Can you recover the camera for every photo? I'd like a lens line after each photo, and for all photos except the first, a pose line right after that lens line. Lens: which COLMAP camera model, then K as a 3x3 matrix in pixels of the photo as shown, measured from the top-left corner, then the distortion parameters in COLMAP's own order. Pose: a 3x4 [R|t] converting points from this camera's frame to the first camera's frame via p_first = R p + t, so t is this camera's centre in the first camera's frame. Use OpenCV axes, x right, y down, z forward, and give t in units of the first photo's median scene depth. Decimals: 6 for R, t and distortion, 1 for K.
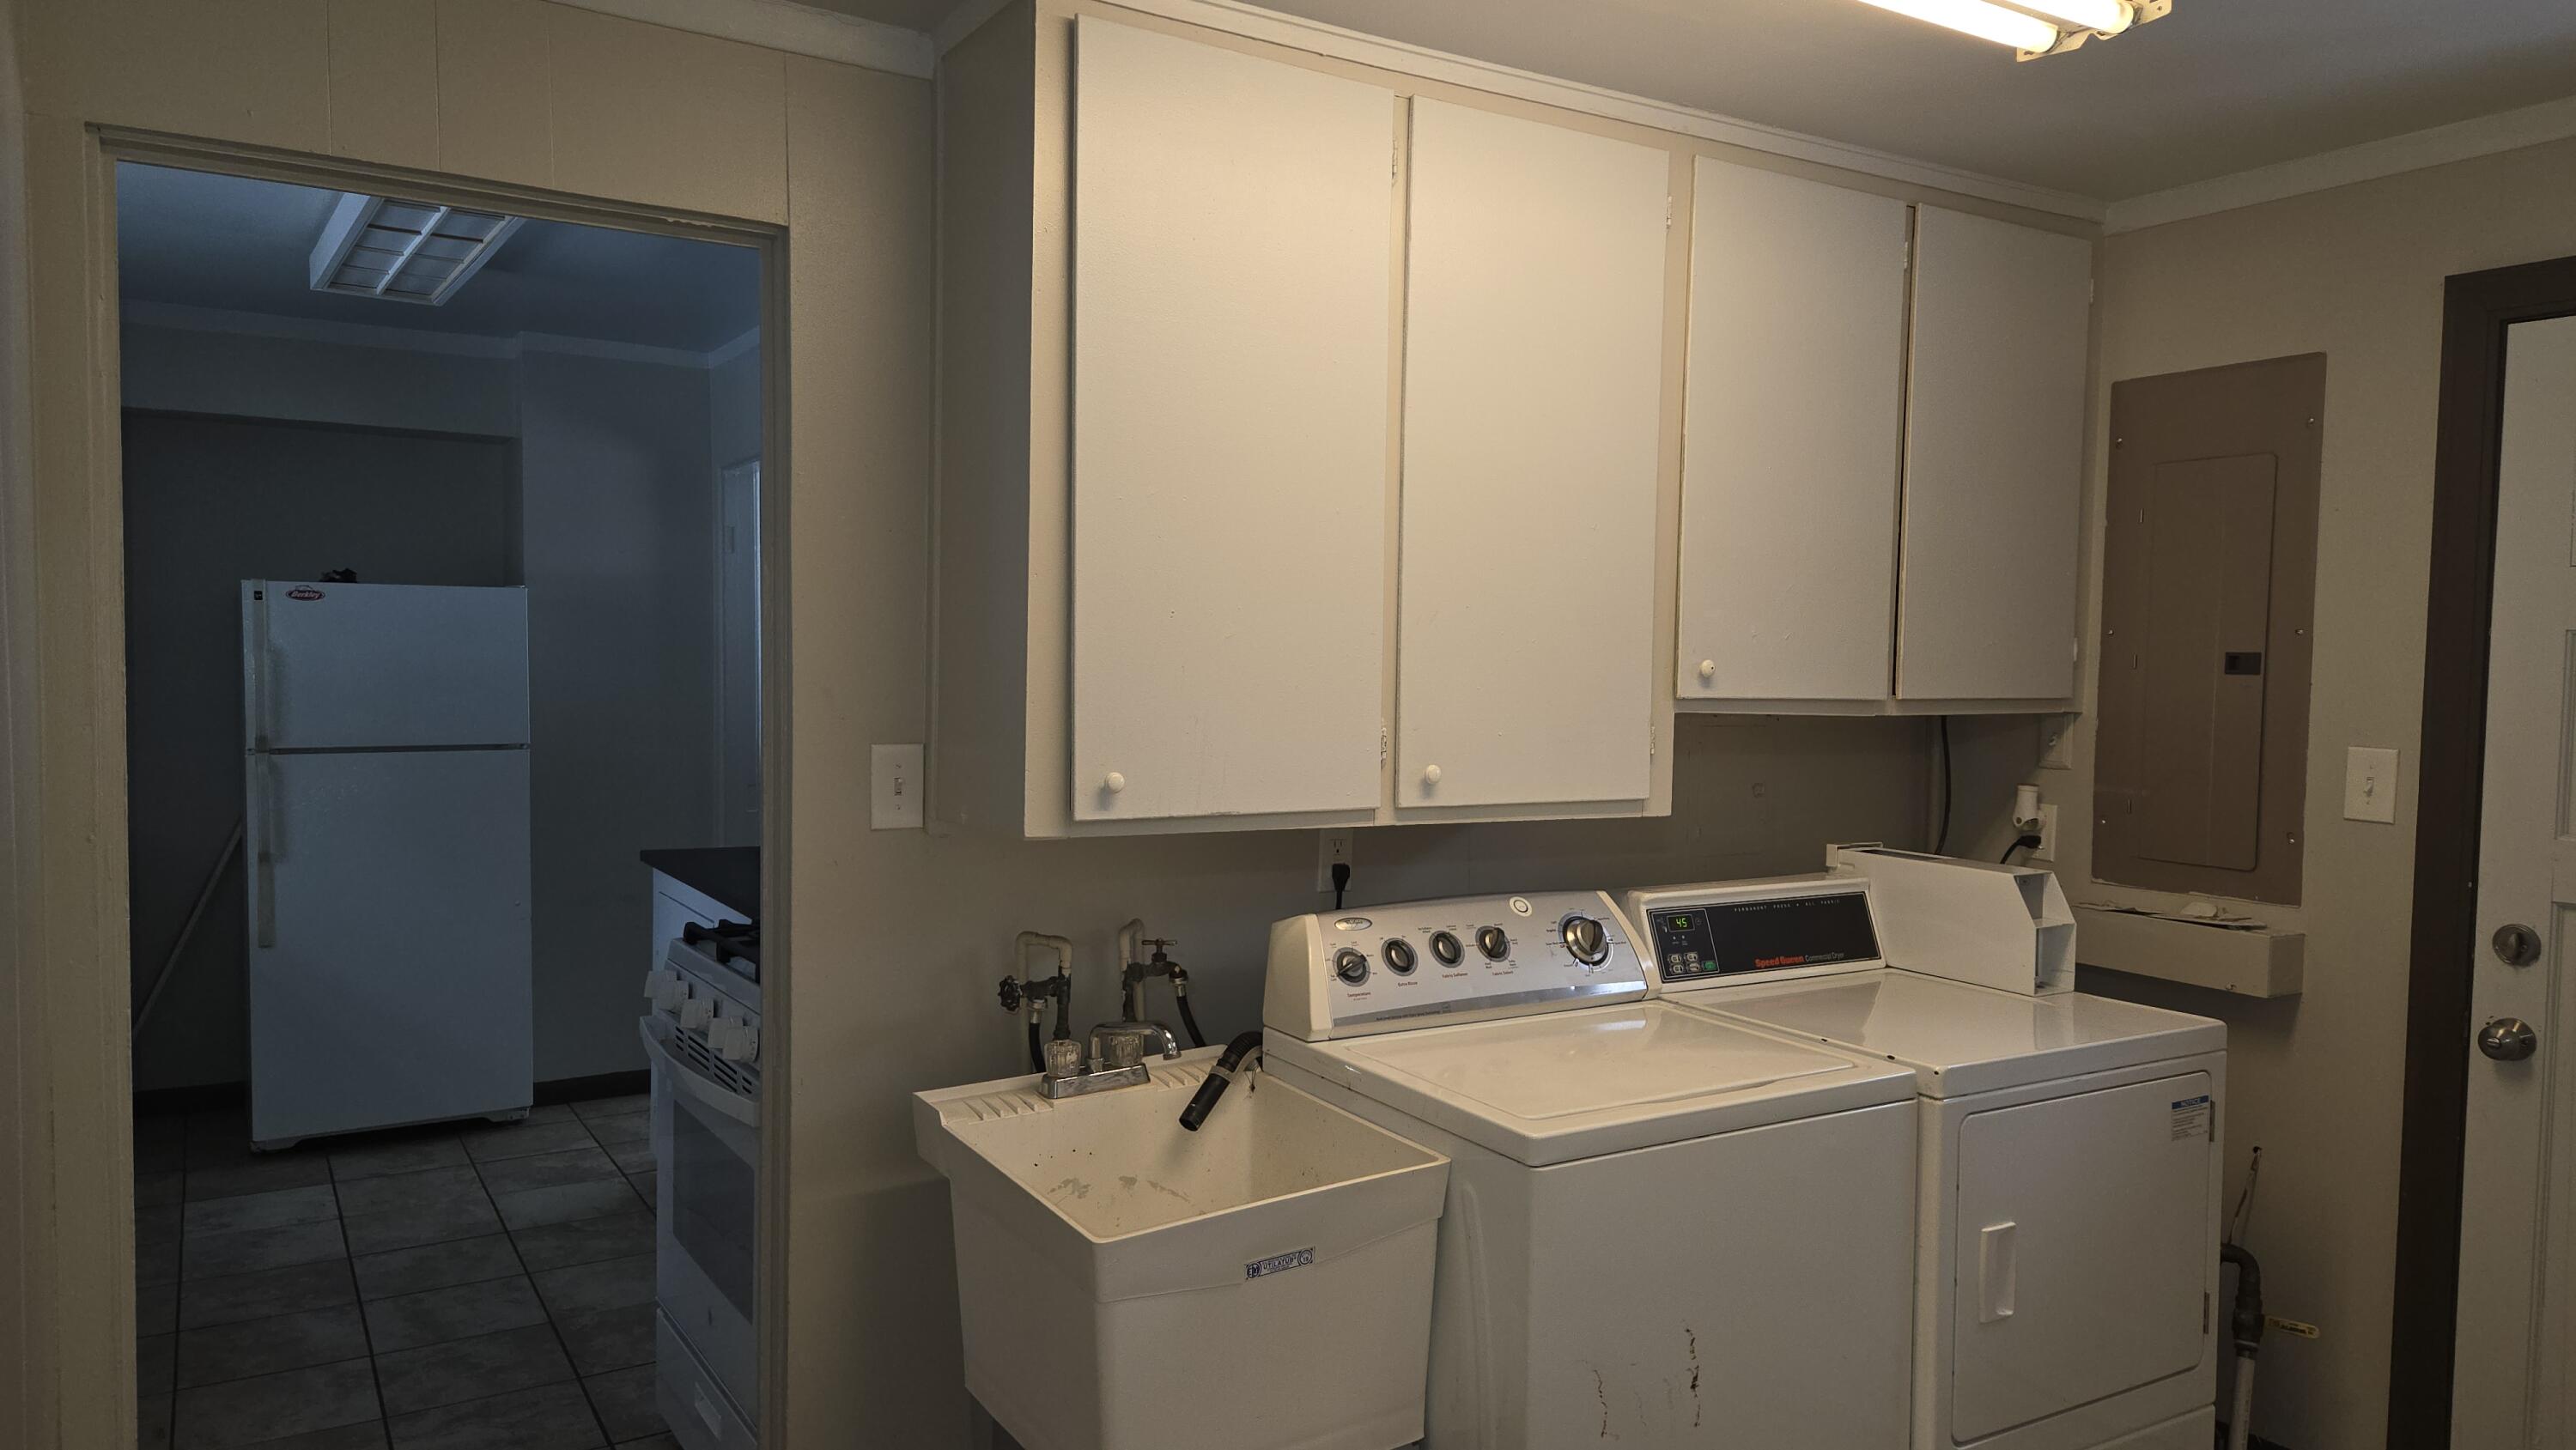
lens RADIAL K [[1696.6, 0, 1288.0], [0, 1696.6, 725.0], [0, 0, 1]] dist [0.073507, -0.051712]
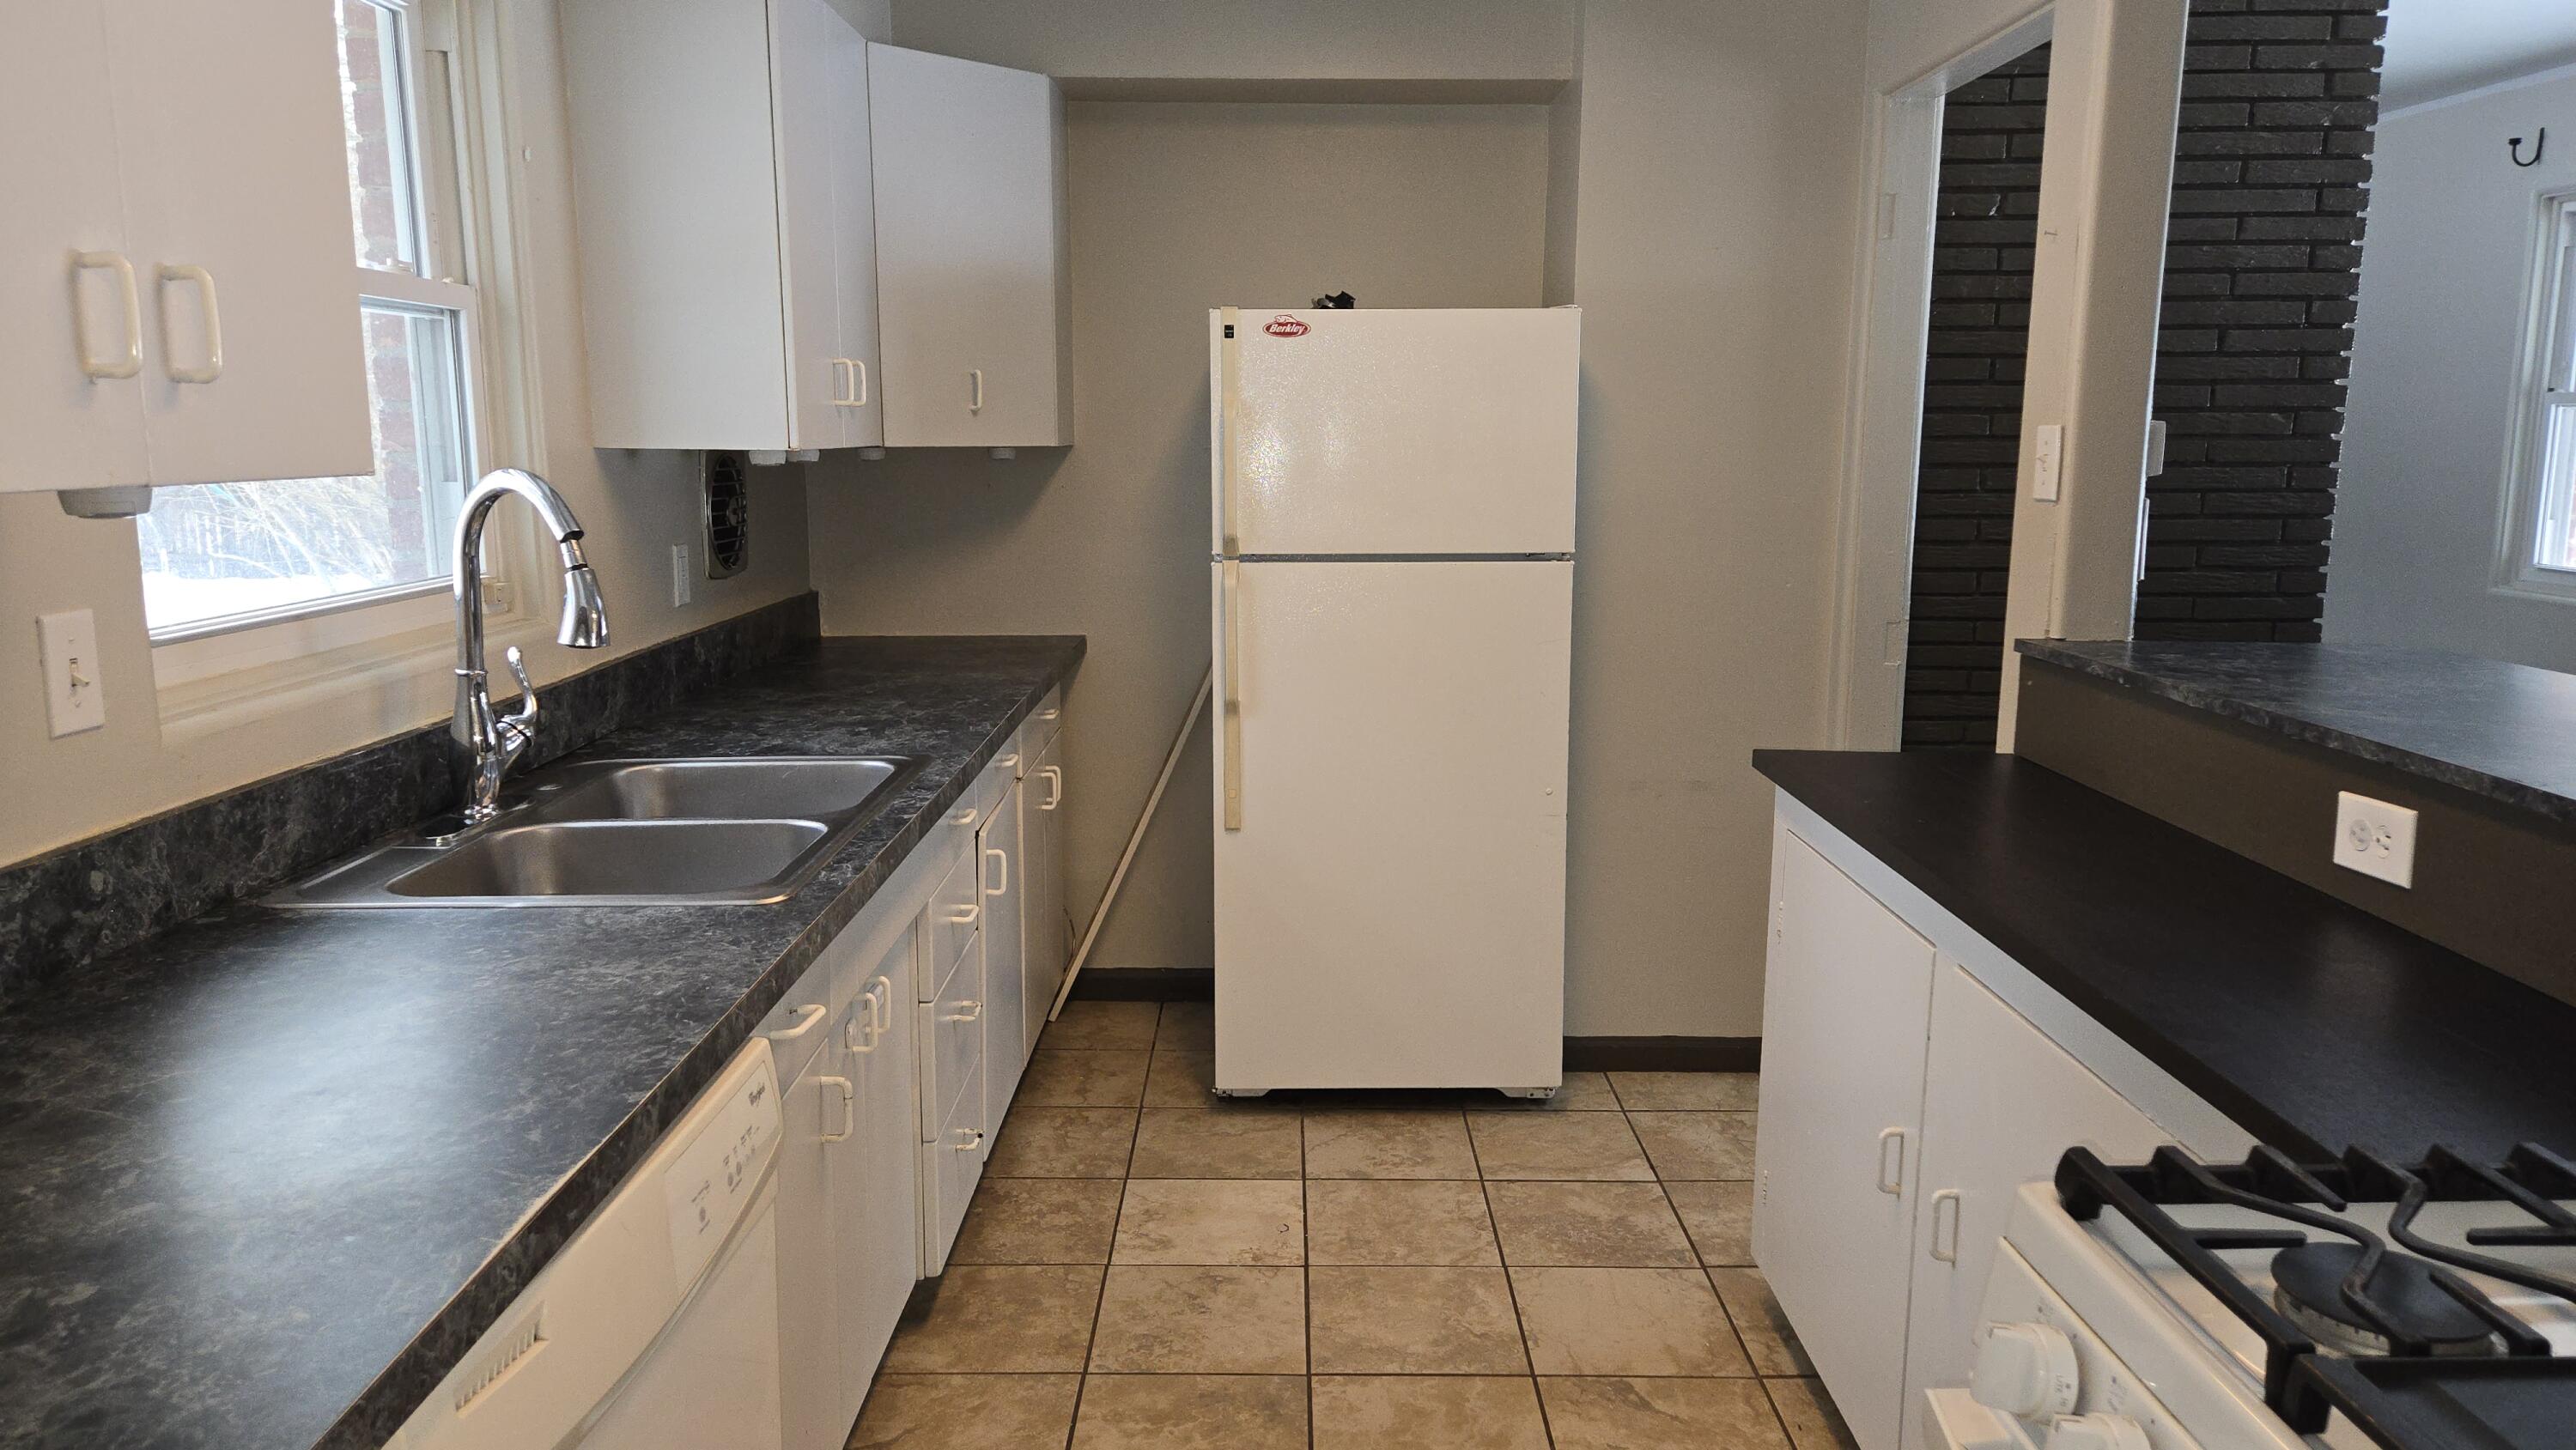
lens RADIAL K [[1696.6, 0, 1288.0], [0, 1696.6, 725.0], [0, 0, 1]] dist [0.073507, -0.051712]
pose [[0.849838, 0.082439, -0.520556, -0.205566], [-0.015321, 0.991138, 0.131952, -0.008770], [0.526821, -0.104162, 0.843570, 0.418499]]
